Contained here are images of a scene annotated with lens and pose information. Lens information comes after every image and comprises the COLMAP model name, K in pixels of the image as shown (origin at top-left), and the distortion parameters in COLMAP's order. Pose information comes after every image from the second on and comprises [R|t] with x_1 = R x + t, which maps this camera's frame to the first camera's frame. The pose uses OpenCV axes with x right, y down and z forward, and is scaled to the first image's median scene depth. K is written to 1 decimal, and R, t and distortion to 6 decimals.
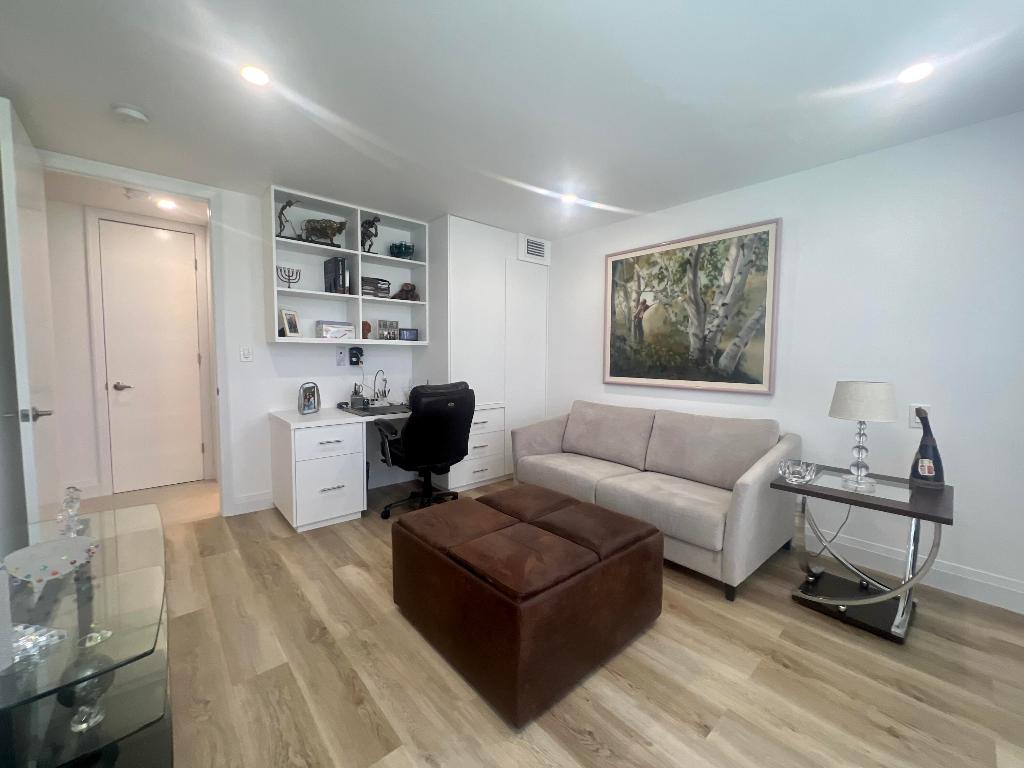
lens RADIAL K [[410.0, 0, 509.4], [0, 410.0, 380.7], [0, 0, 1]] dist [-0.000818, 0.000008]
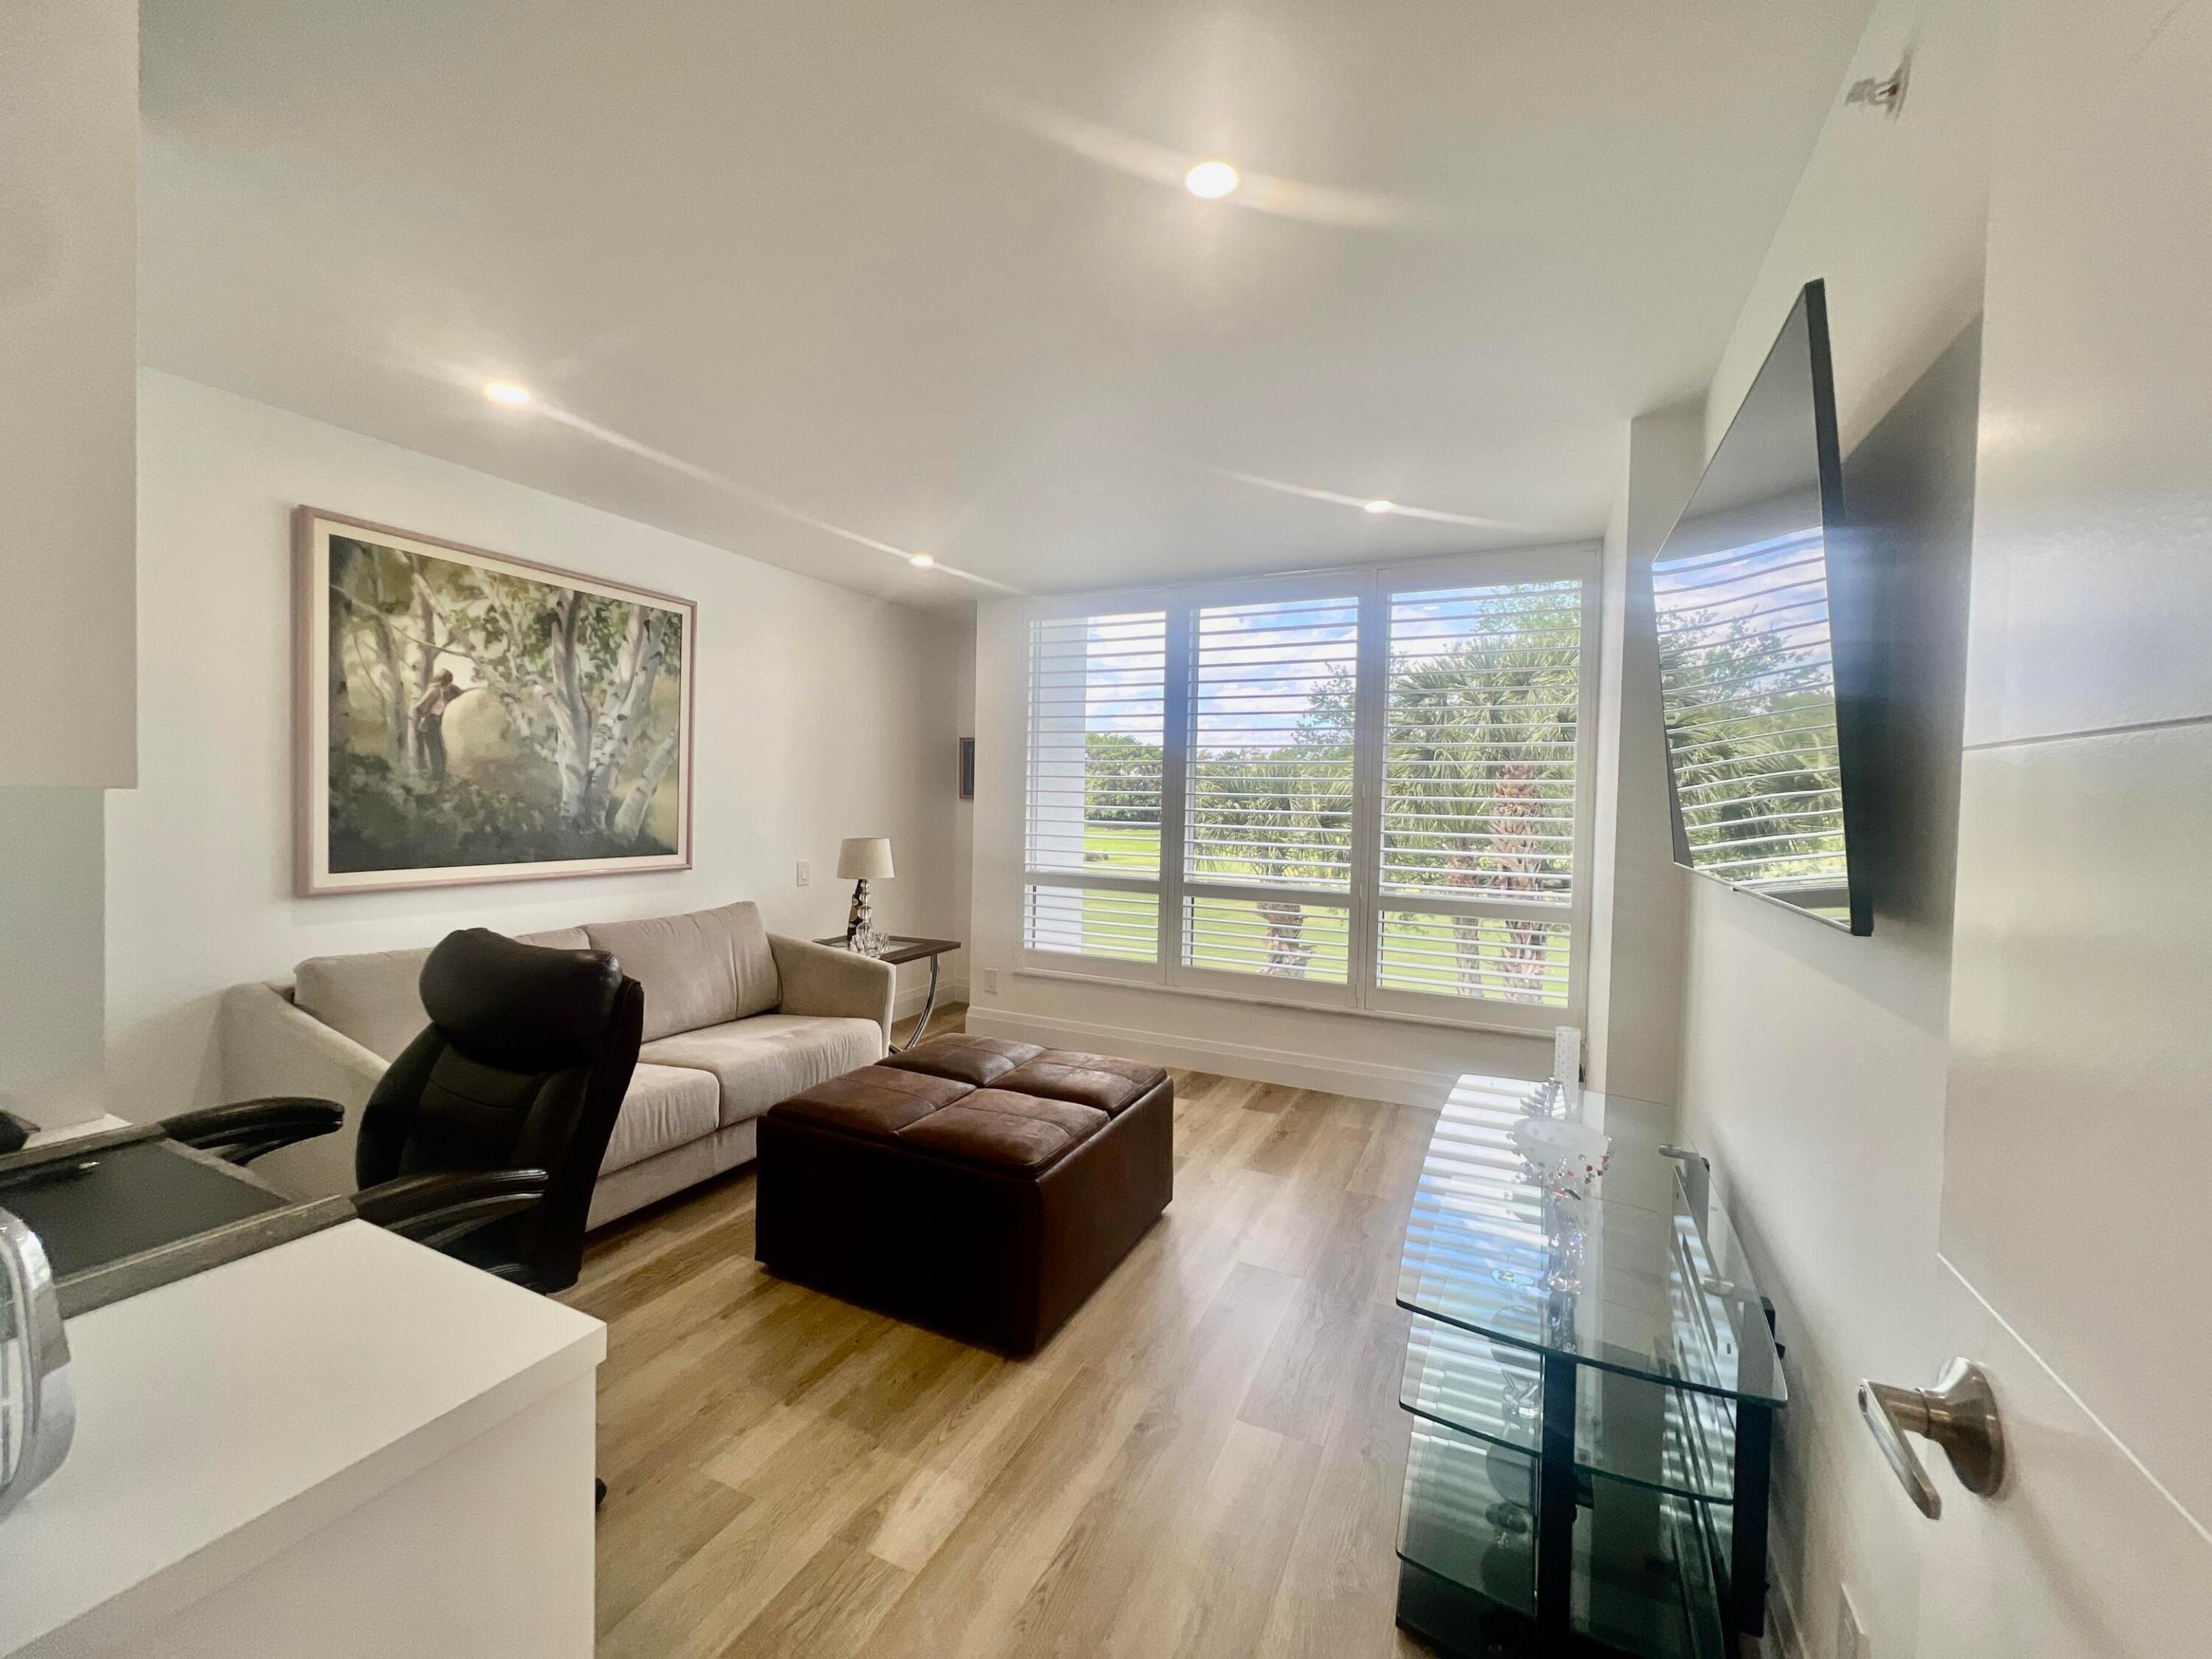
lens RADIAL K [[885.6, 0, 1100.4], [0, 885.6, 822.4], [0, 0, 1]] dist [-0.000818, 0.000008]
pose [[-0.387573, -0.038892, 0.921018, -0.771868], [0.036356, 0.997687, 0.057429, -0.082380], [-0.921122, 0.055743, -0.385263, 0.803428]]
